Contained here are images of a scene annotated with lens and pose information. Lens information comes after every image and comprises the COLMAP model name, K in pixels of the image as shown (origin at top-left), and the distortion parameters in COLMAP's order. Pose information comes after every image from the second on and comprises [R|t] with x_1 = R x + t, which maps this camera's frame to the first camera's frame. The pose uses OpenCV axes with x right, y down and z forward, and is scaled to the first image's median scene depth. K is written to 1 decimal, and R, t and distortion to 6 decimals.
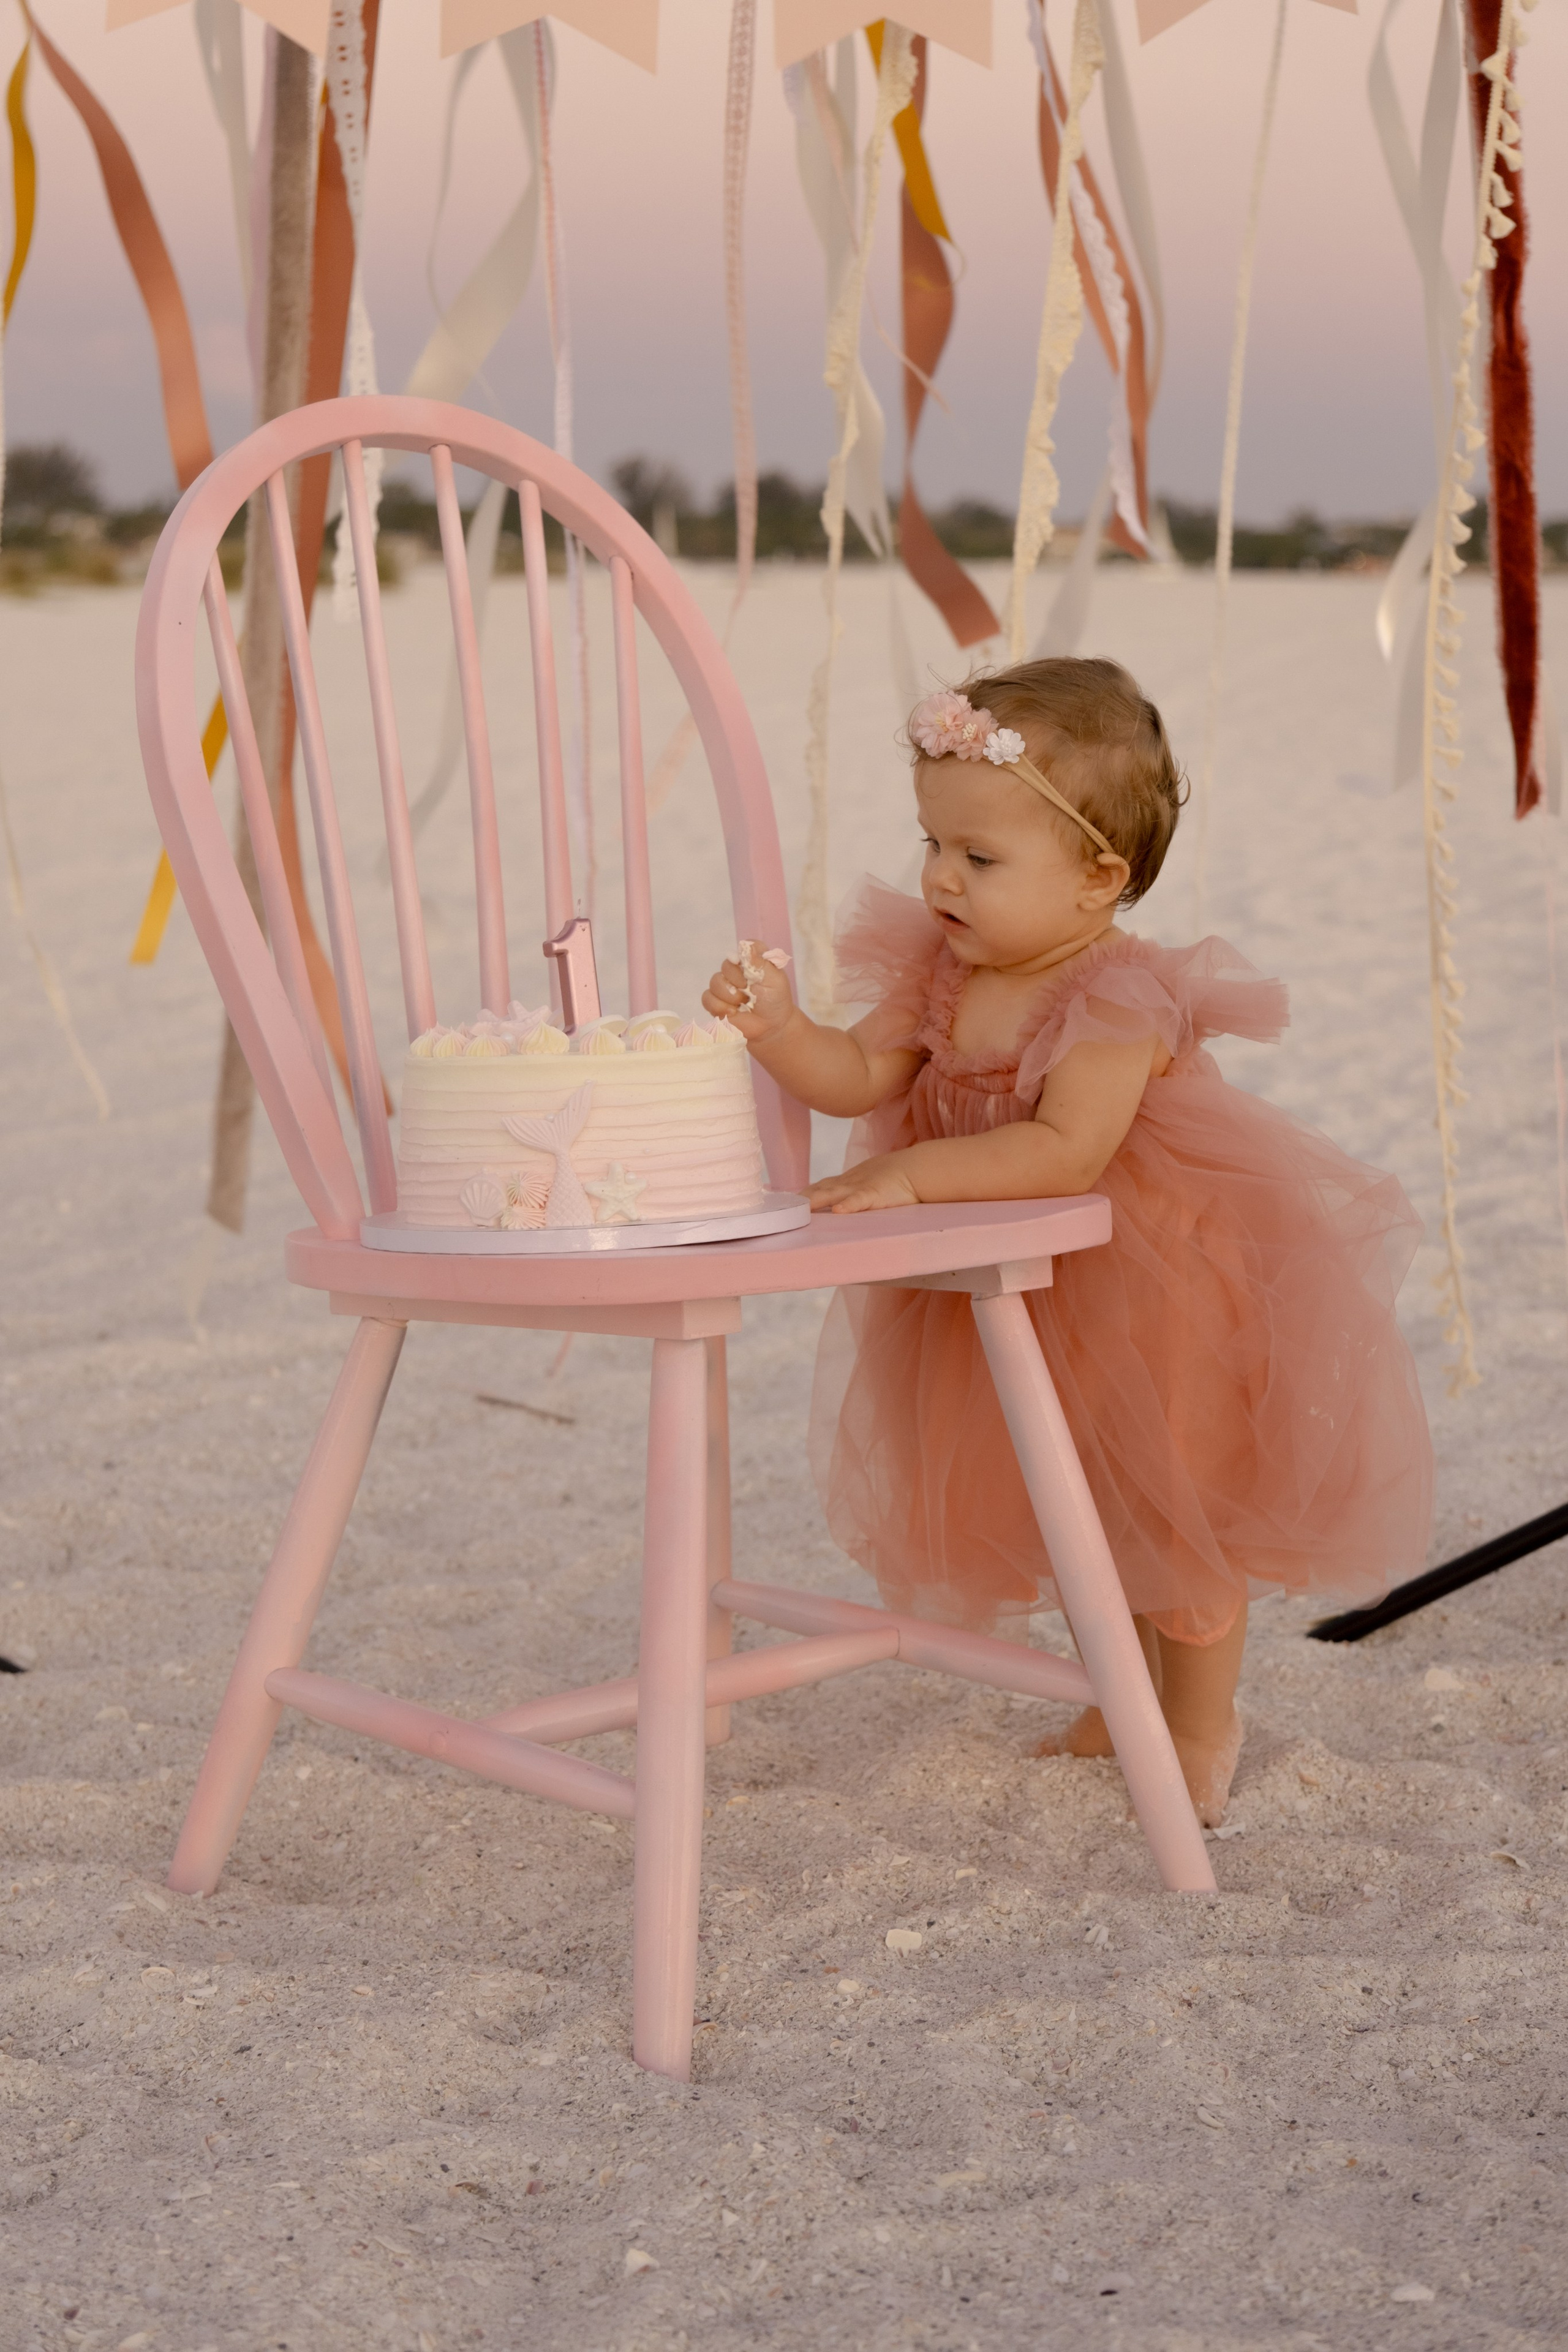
lens RADIAL K [[3856.7, 0, 784.0], [0, 3856.7, 1176.0], [0, 0, 1]] dist [-0.018272, -0.209102]
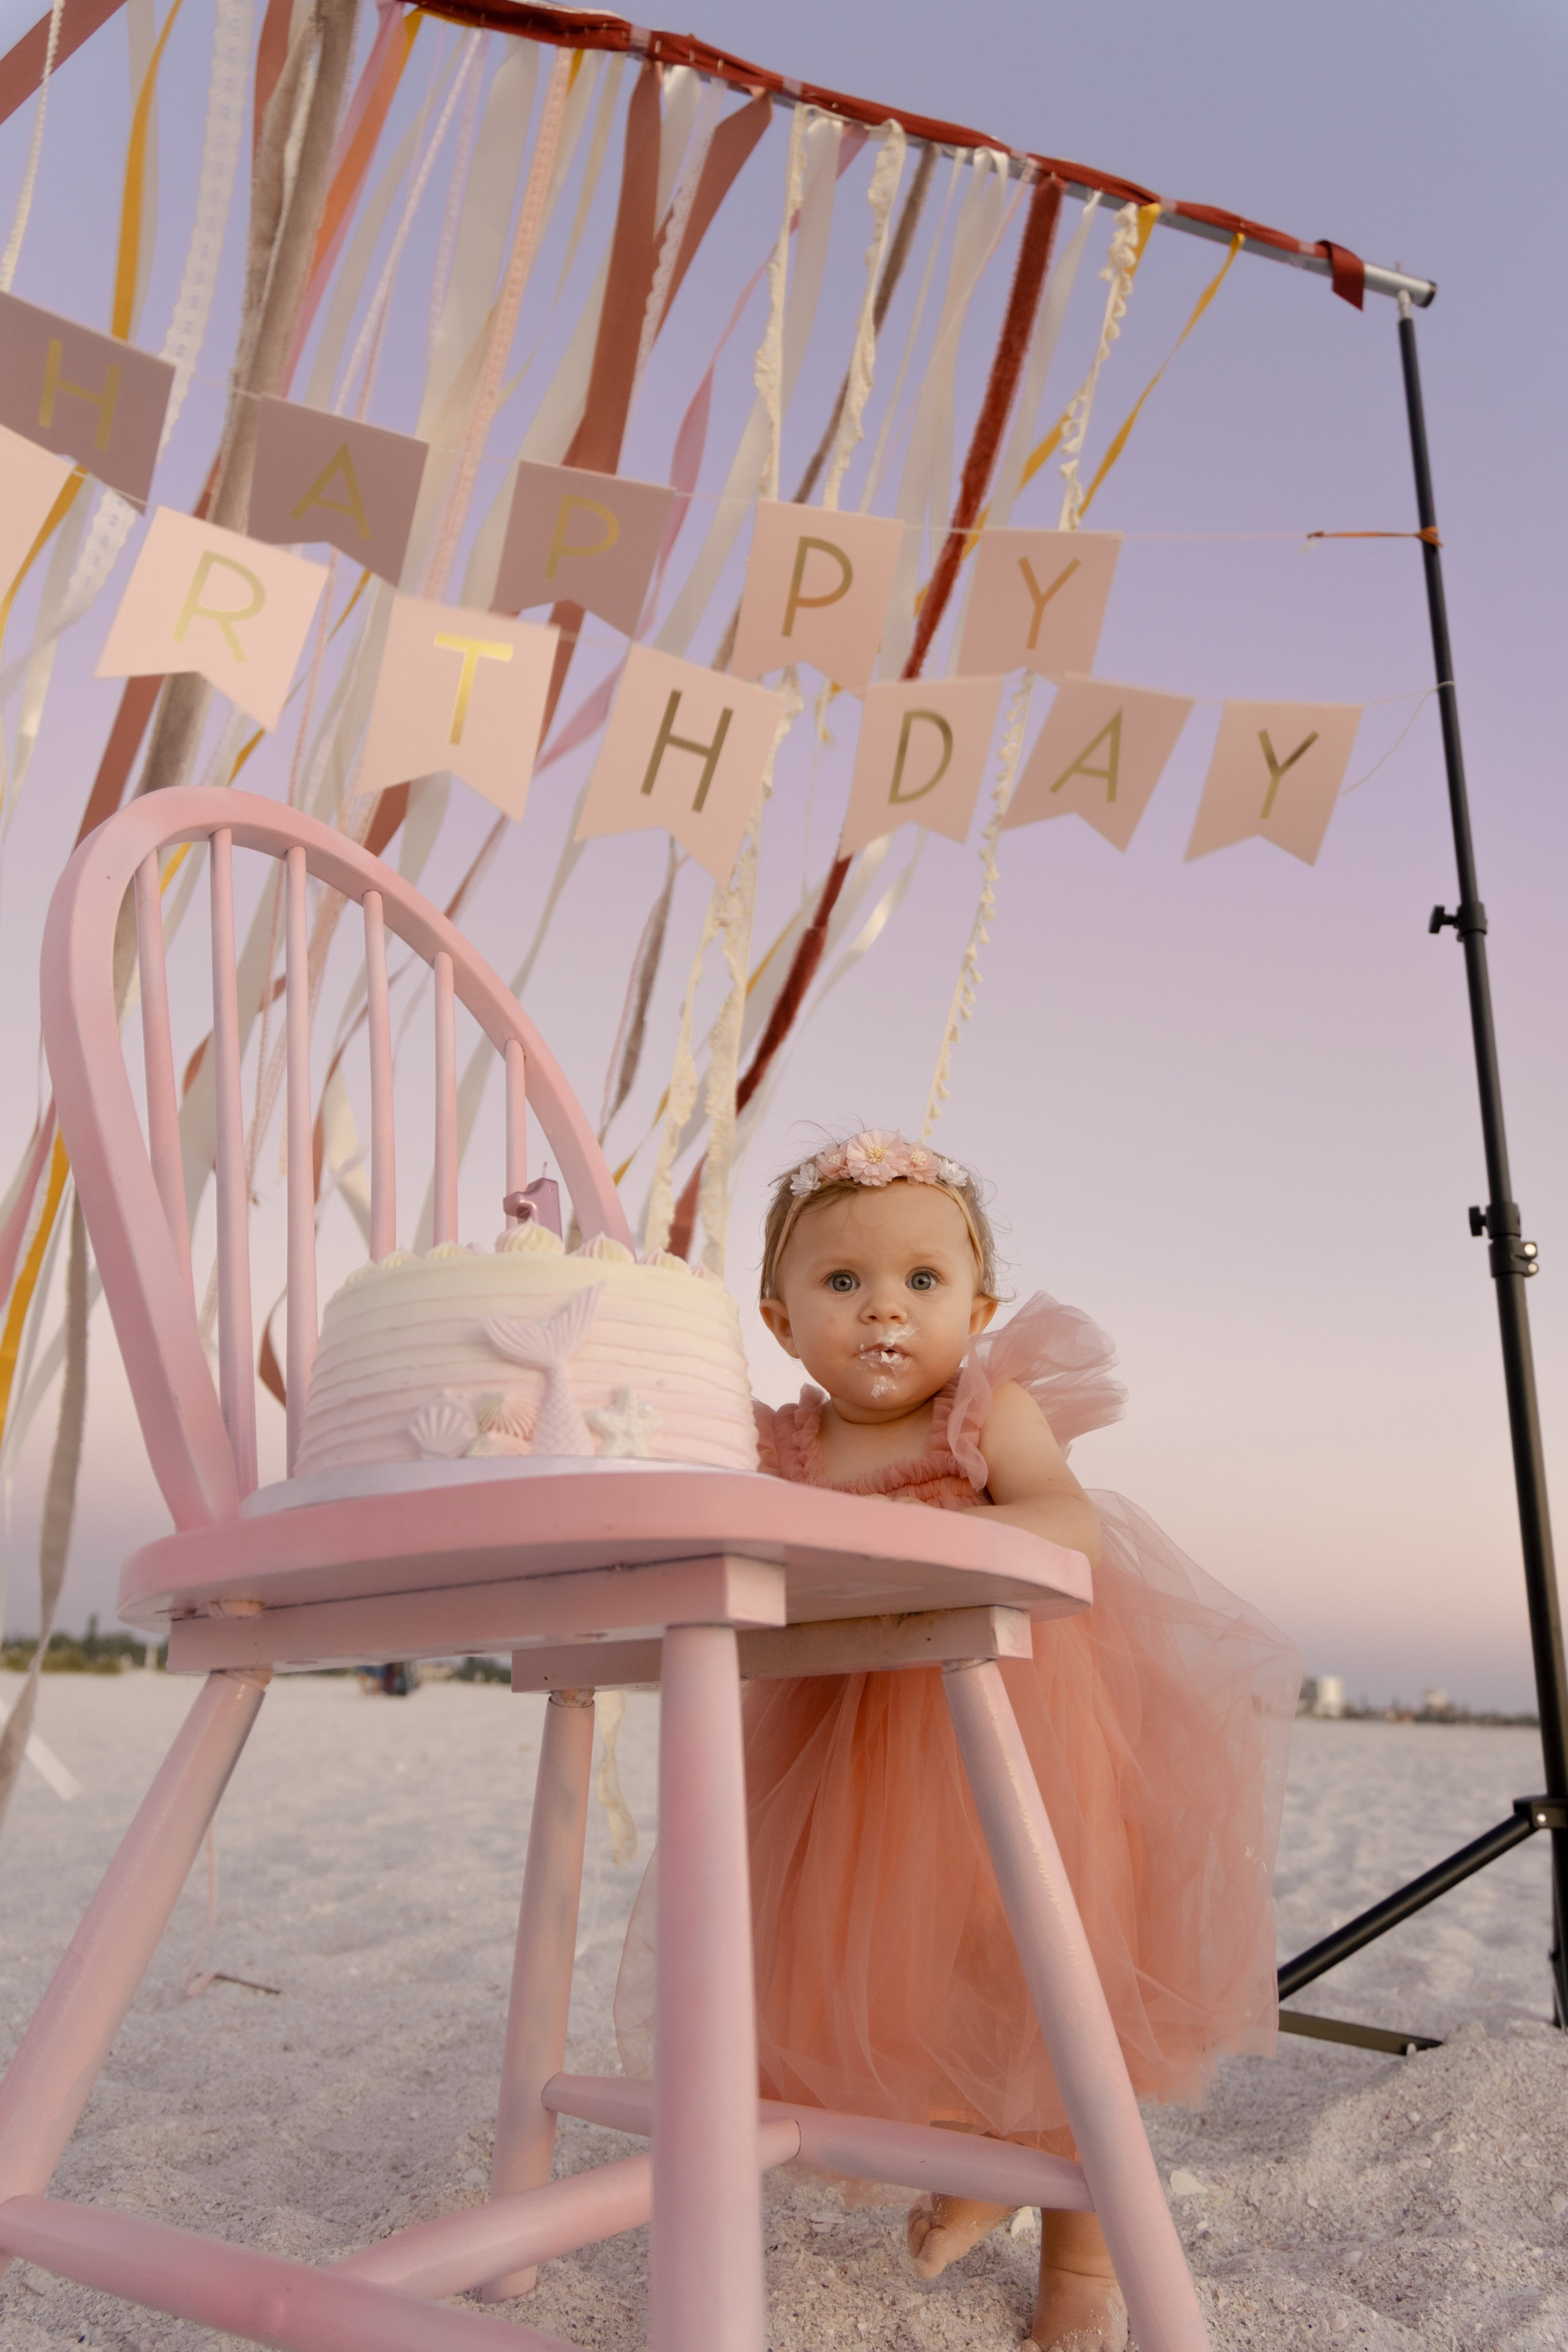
lens RADIAL K [[1691.3, 0, 788.1], [0, 1691.3, 1183.7], [0, 0, 1]] dist [-0.014582, 0.009262]
pose [[0.965082, 0.102114, 0.241224, -0.082794], [0.008031, 0.908920, -0.416893, 0.083750], [-0.261824, 0.404273, 0.876362, 0.585709]]
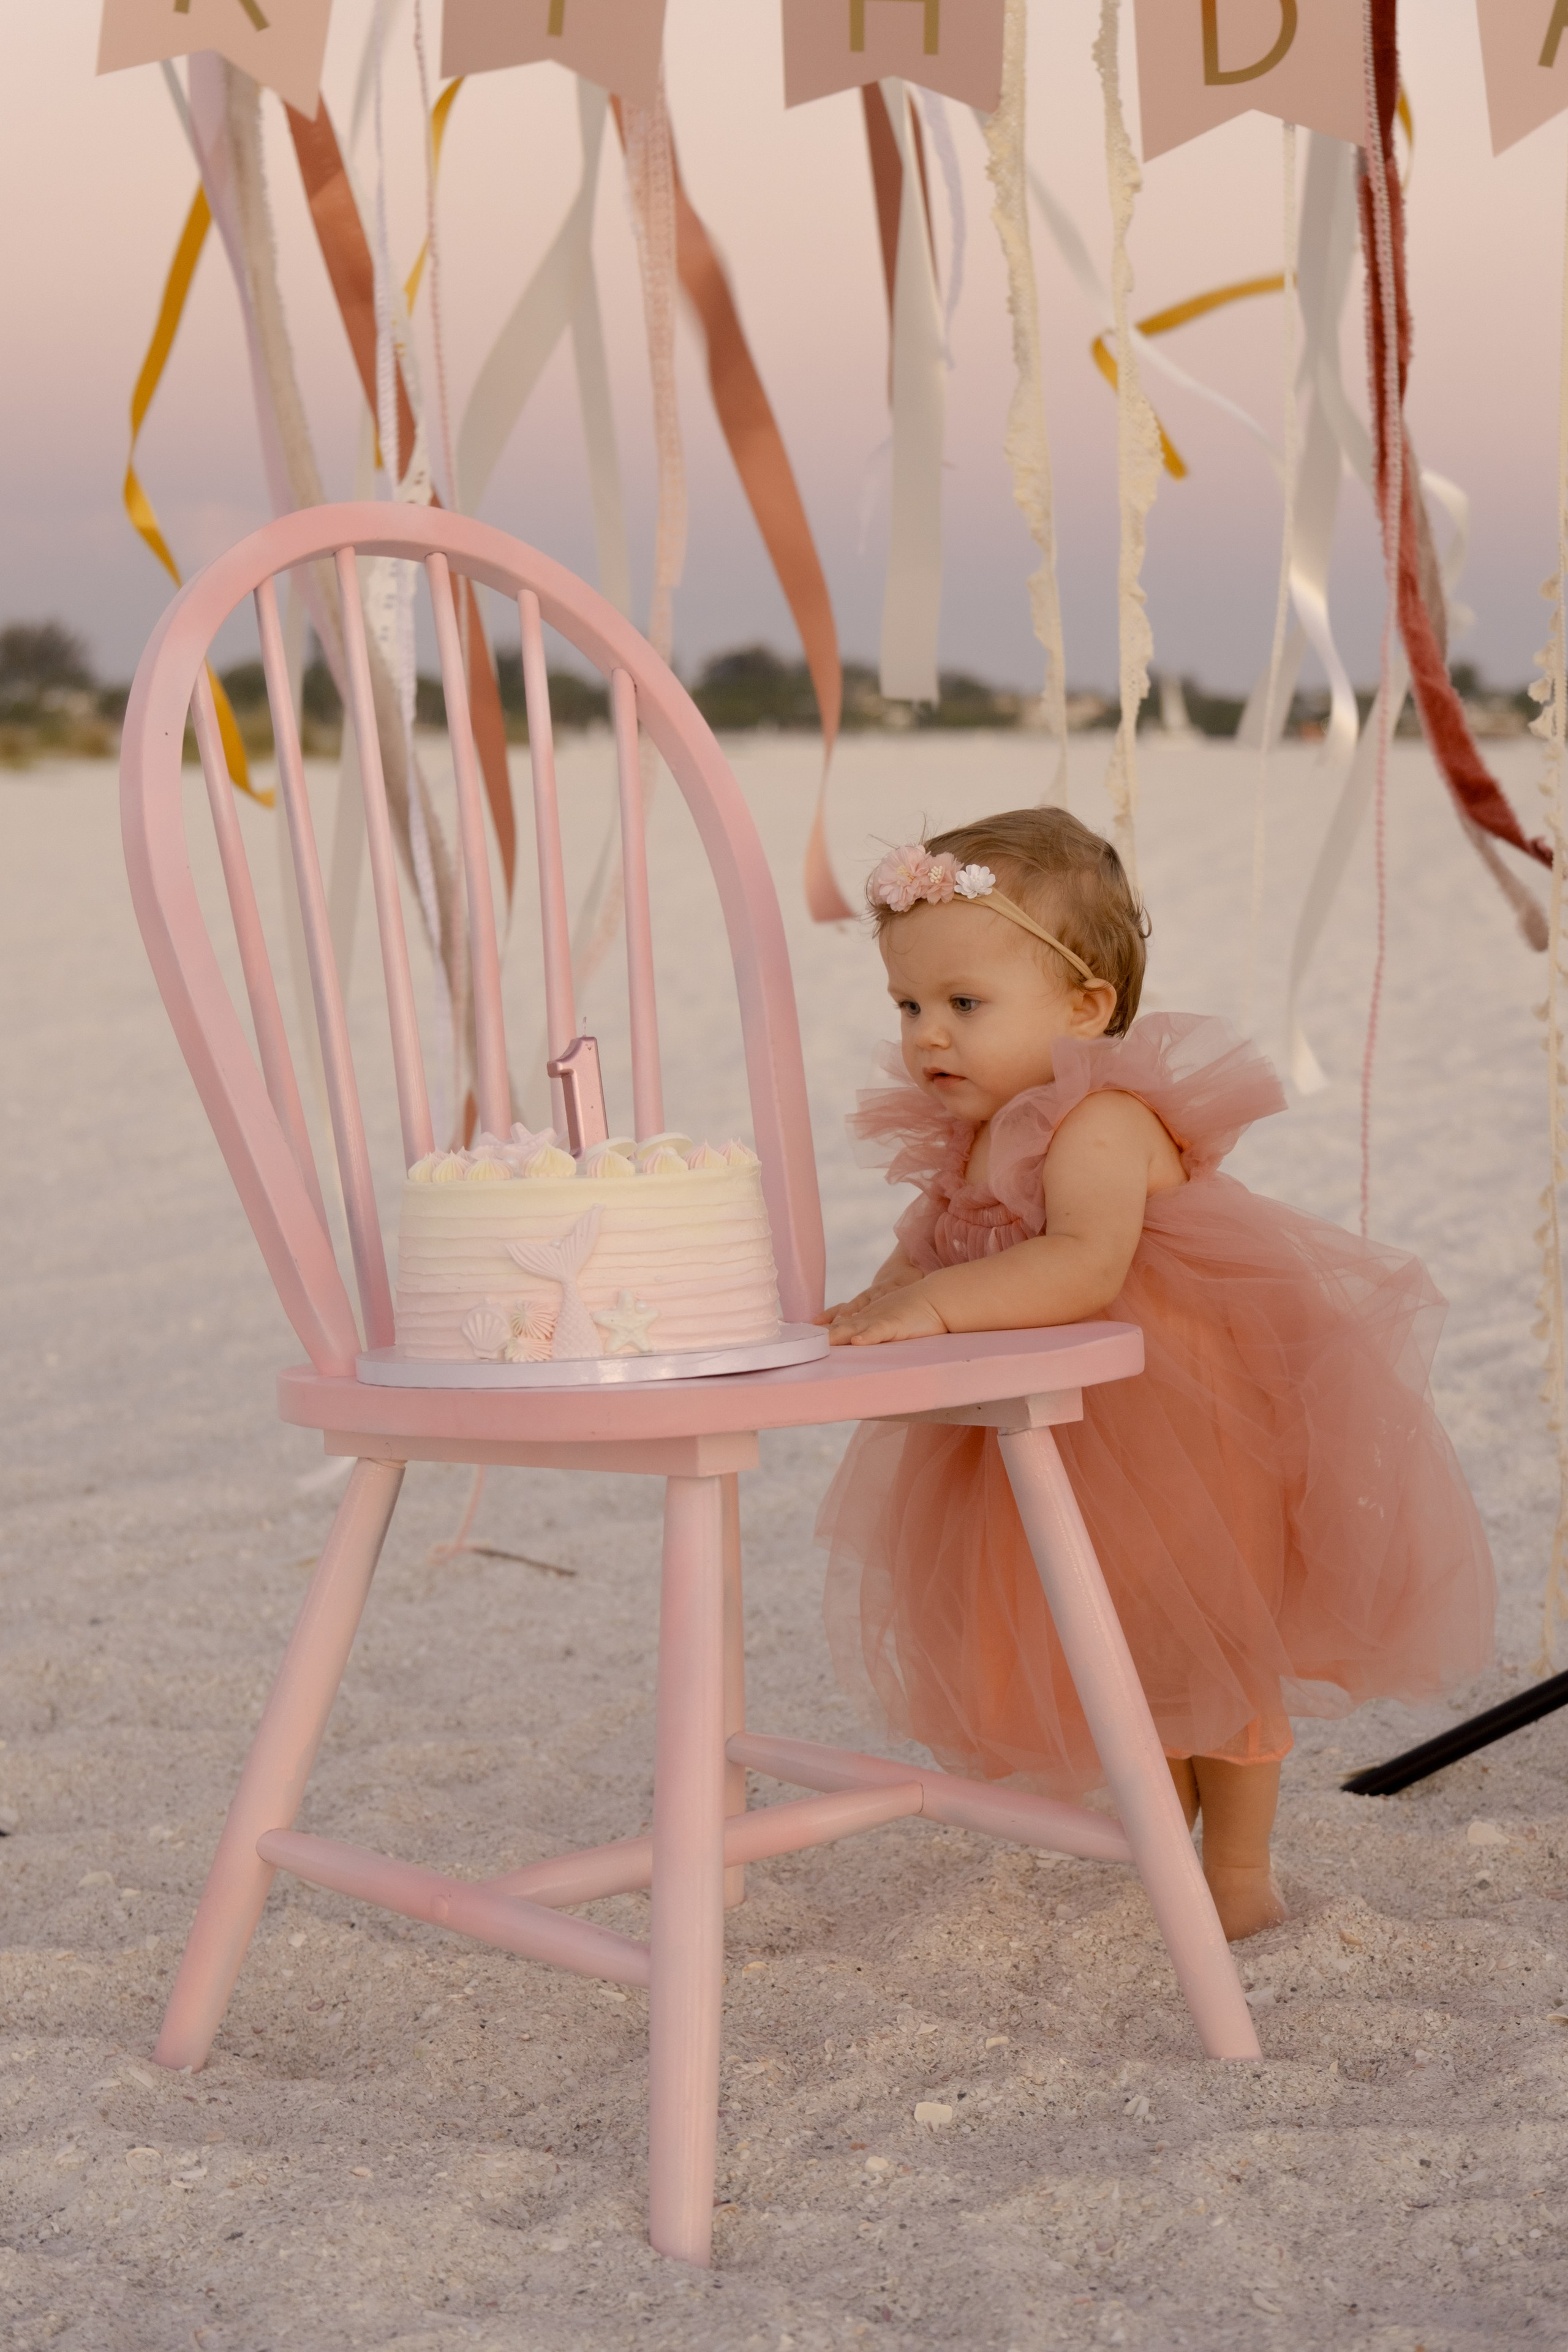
lens RADIAL K [[3843.0, 0, 784.0], [0, 3843.0, 1176.0], [0, 0, 1]] dist [-0.026970, -0.215044]
pose [[0.999974, -0.006549, 0.002986, -0.006231], [0.006669, 0.999096, -0.041974, 0.007078], [-0.002708, 0.041992, 0.999114, 0.046361]]
